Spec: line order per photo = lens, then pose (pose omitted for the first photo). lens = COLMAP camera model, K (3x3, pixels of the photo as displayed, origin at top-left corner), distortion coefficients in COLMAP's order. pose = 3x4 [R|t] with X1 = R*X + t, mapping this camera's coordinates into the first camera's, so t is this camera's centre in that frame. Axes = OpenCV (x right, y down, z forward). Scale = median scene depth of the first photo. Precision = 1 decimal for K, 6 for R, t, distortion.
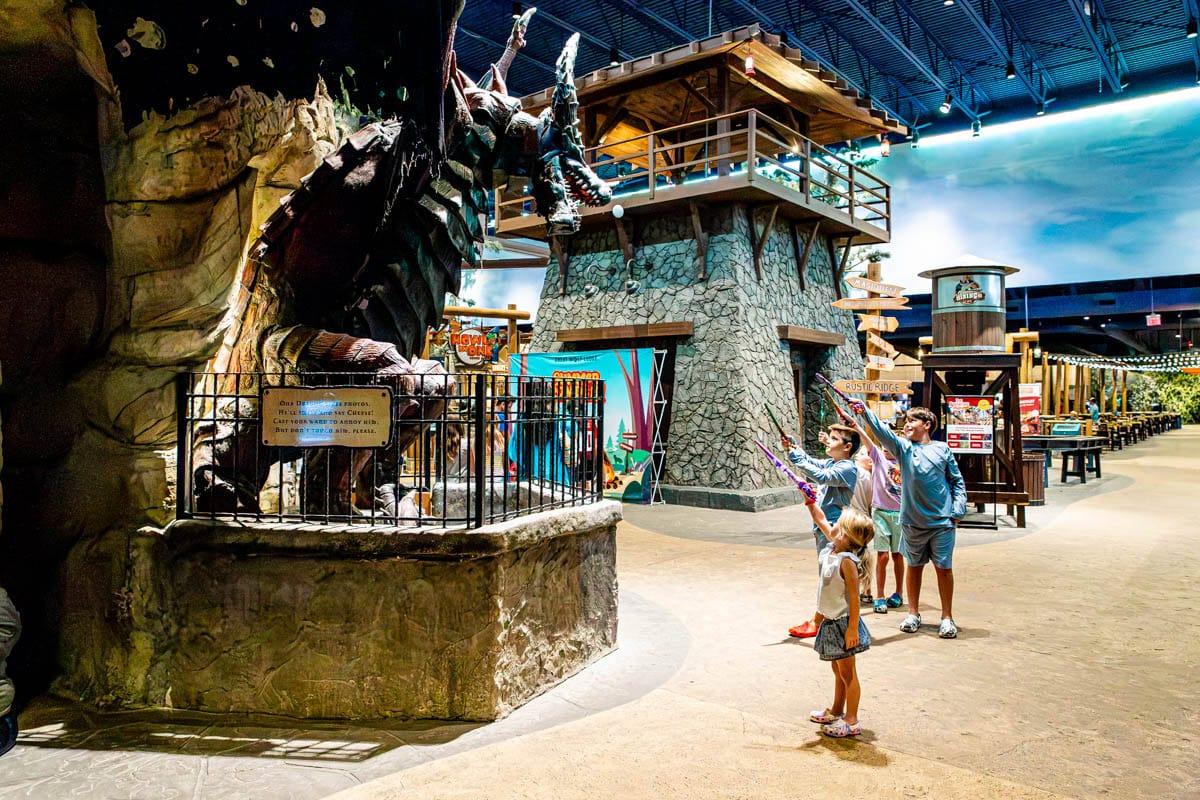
lens RADIAL K [[845.2, 0, 600.0], [0, 845.2, 400.0], [0, 0, 1]] dist [-0.006220, -0.004152]
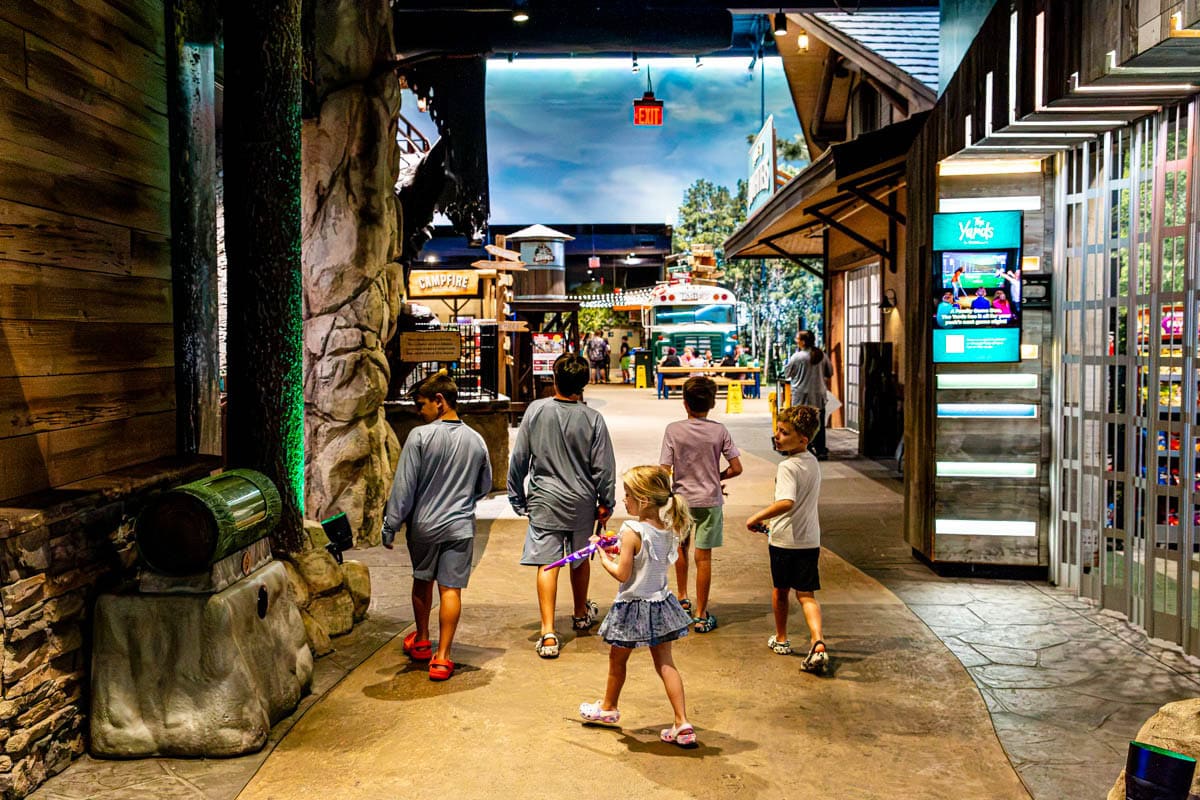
lens RADIAL K [[1212.7, 0, 600.0], [0, 1212.7, 400.0], [0, 0, 1]] dist [0.002489, 0.000972]
pose [[0.792048, -0.042431, 0.608982, -0.657304], [0.011006, 0.998412, 0.055249, -0.002700], [-0.610359, -0.037058, 0.791257, -0.573814]]
